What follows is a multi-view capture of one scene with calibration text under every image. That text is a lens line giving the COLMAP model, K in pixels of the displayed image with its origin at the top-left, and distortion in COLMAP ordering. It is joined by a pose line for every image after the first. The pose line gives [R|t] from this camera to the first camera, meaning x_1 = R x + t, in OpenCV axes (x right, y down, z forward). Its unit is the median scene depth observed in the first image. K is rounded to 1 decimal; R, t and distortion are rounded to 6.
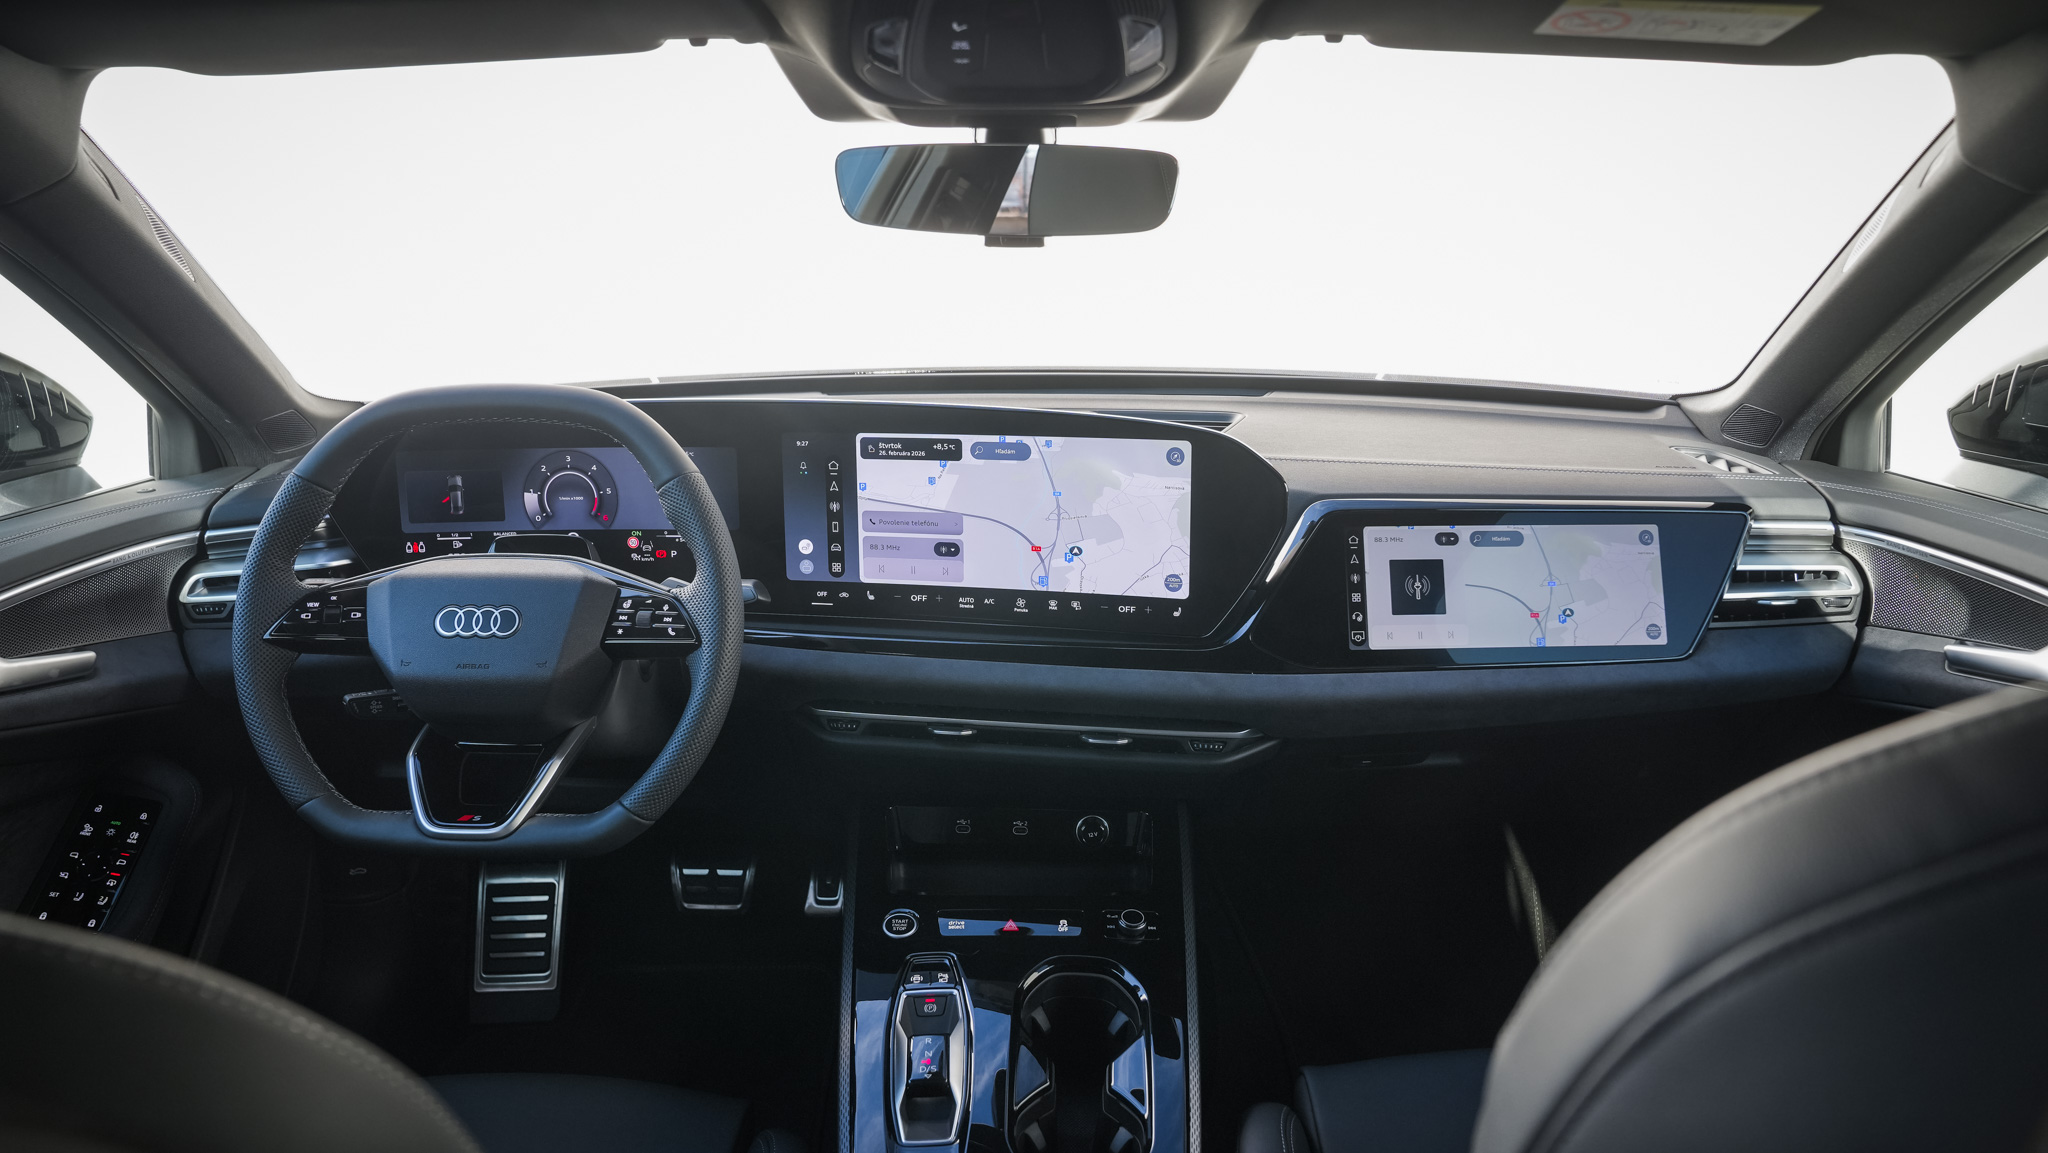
lens RADIAL K [[1434.0, 0, 1024.0], [0, 1434.0, 576.5], [0, 0, 1]] dist [-0.125582, 0.094137]
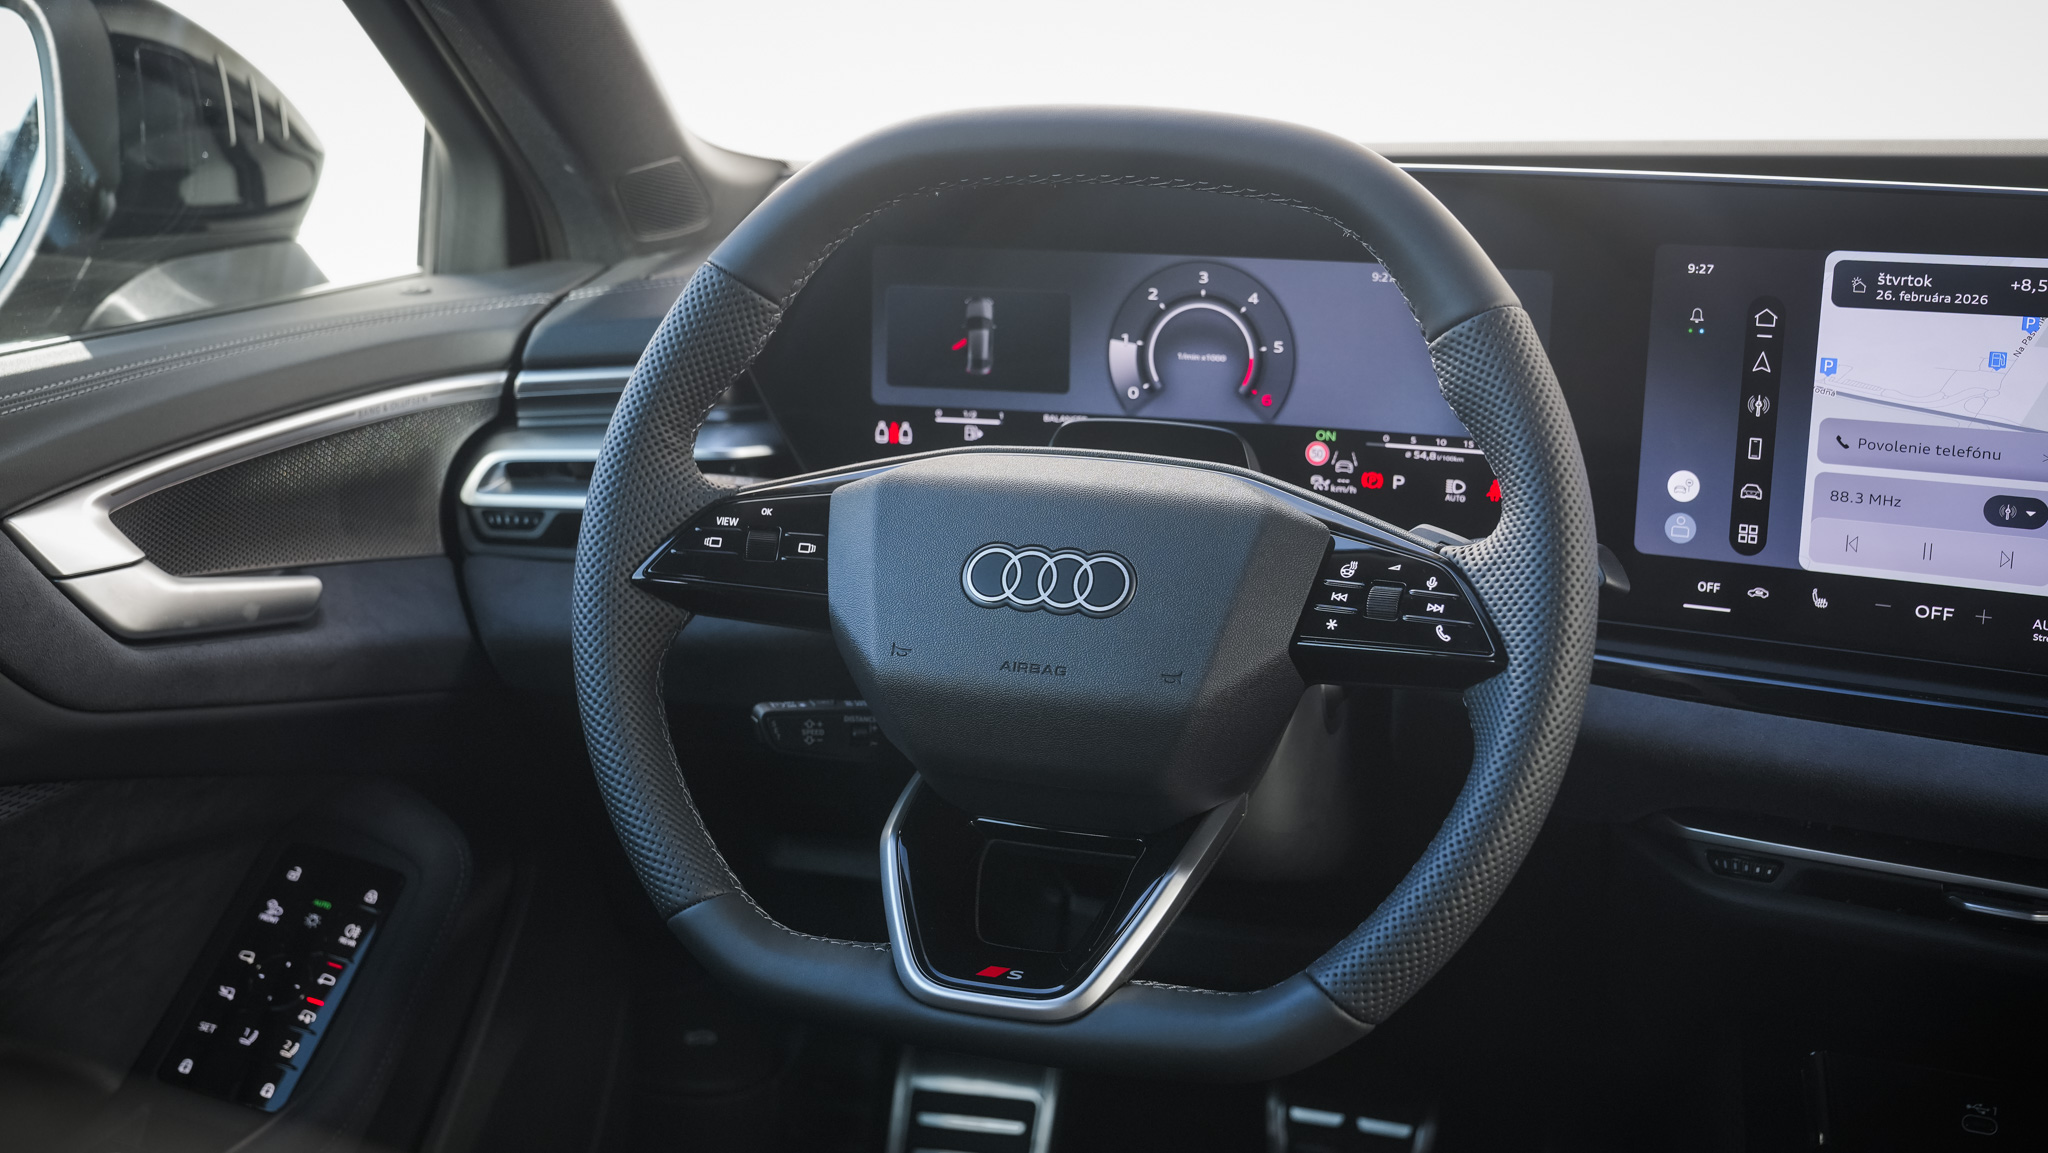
lens RADIAL K [[2556.9, 0, 1024.0], [0, 2556.9, 576.5], [0, 0, 1]] dist [0.092371, 0.051237]
pose [[0.956116, 0.081411, -0.281450, -0.121550], [-0.081852, 0.996592, 0.010210, 0.019140], [0.281322, 0.013275, 0.959522, 0.112682]]
